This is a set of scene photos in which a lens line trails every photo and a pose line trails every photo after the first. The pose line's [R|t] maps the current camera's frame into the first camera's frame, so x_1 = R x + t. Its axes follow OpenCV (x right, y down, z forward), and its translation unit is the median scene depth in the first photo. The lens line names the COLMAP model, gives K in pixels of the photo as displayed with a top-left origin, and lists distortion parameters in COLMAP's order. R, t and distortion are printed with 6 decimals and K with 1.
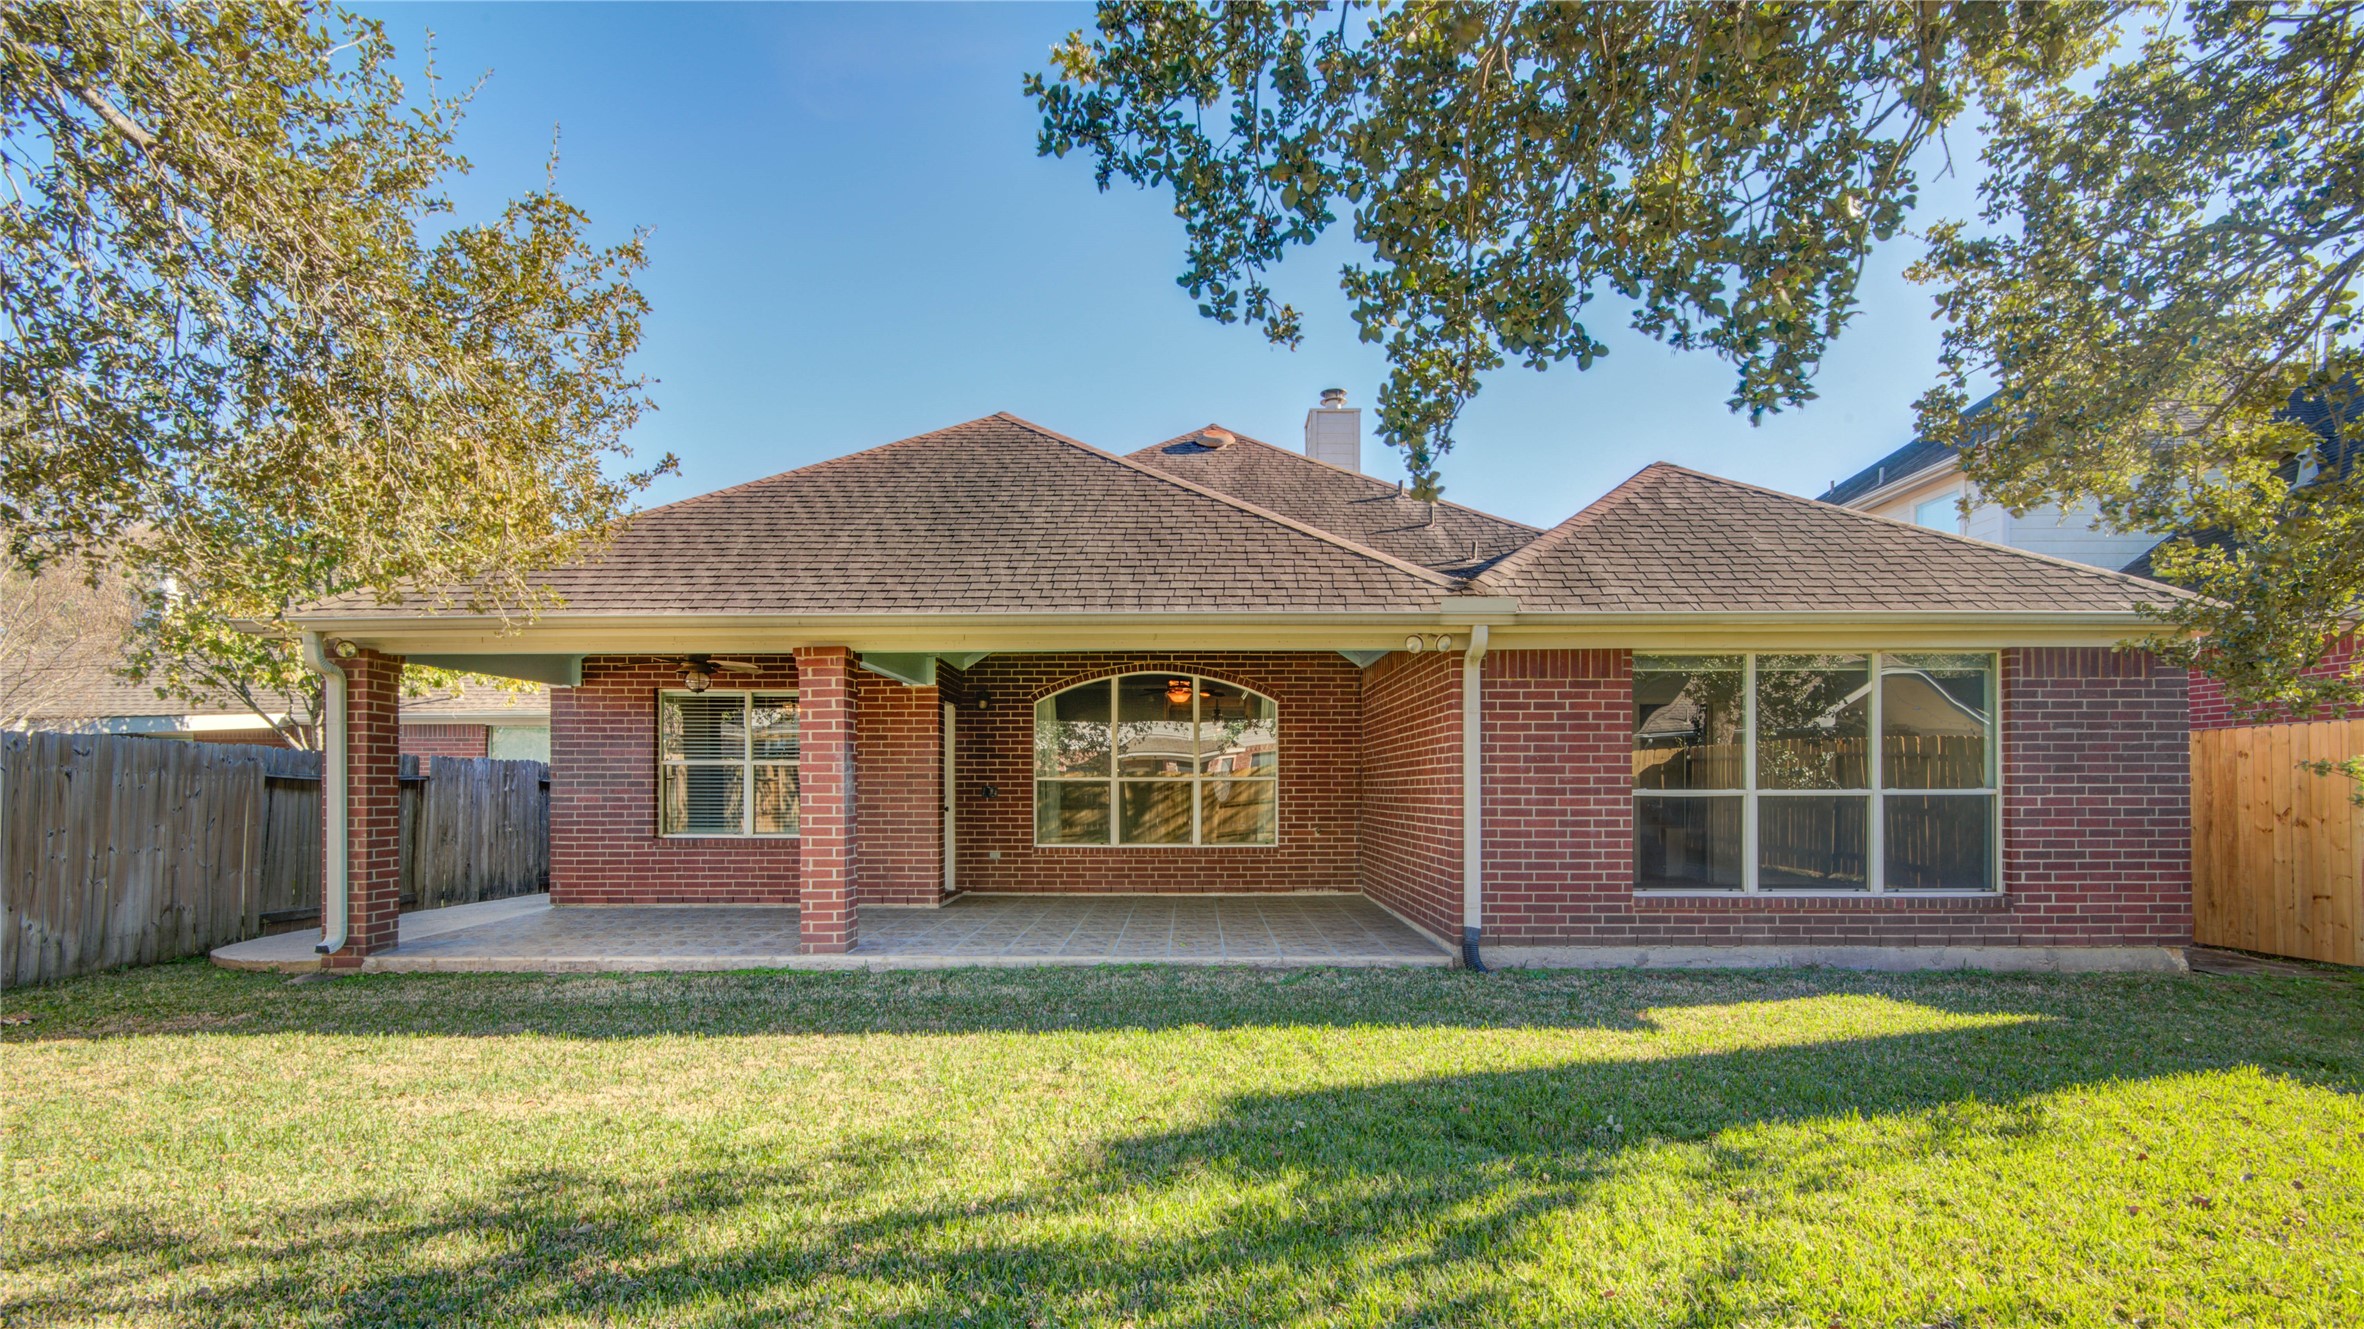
lens RADIAL K [[1047.3, 0, 1182.0], [0, 1047.3, 664.5], [0, 0, 1]] dist [0.003153, 0.000156]
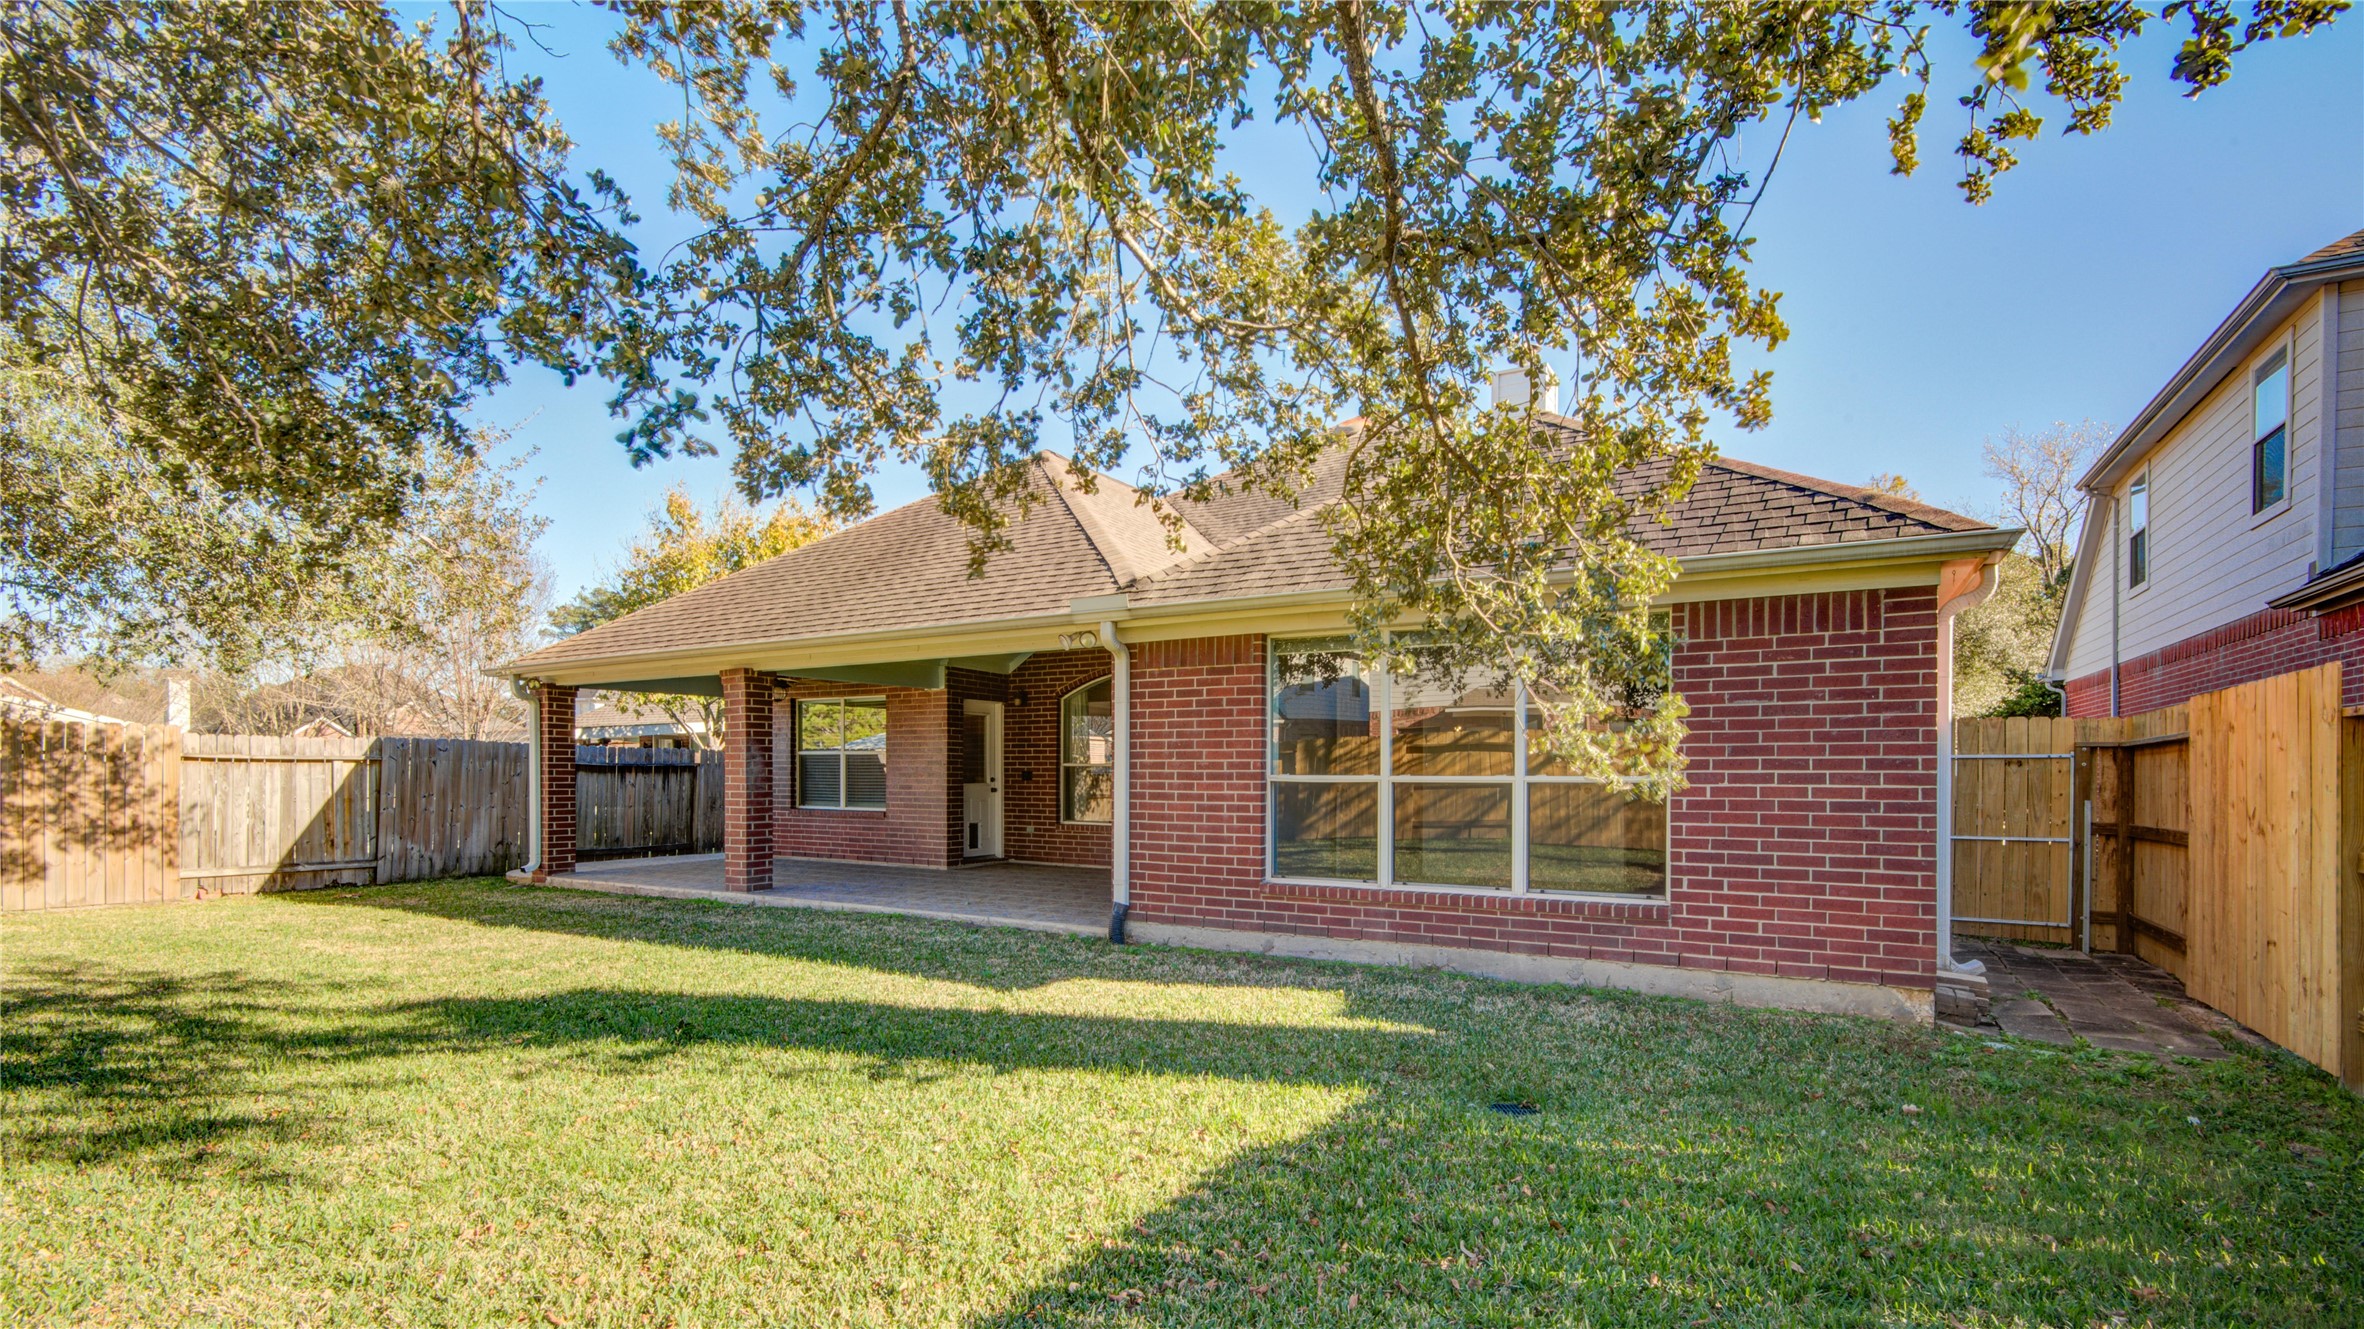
lens RADIAL K [[1047.3, 0, 1182.0], [0, 1047.3, 664.5], [0, 0, 1]] dist [0.003153, 0.000156]
pose [[0.868096, -0.047989, -0.494071, 0.861018], [0.053682, 0.998555, -0.002668, 0.013043], [0.493484, -0.024206, 0.869418, 0.099790]]
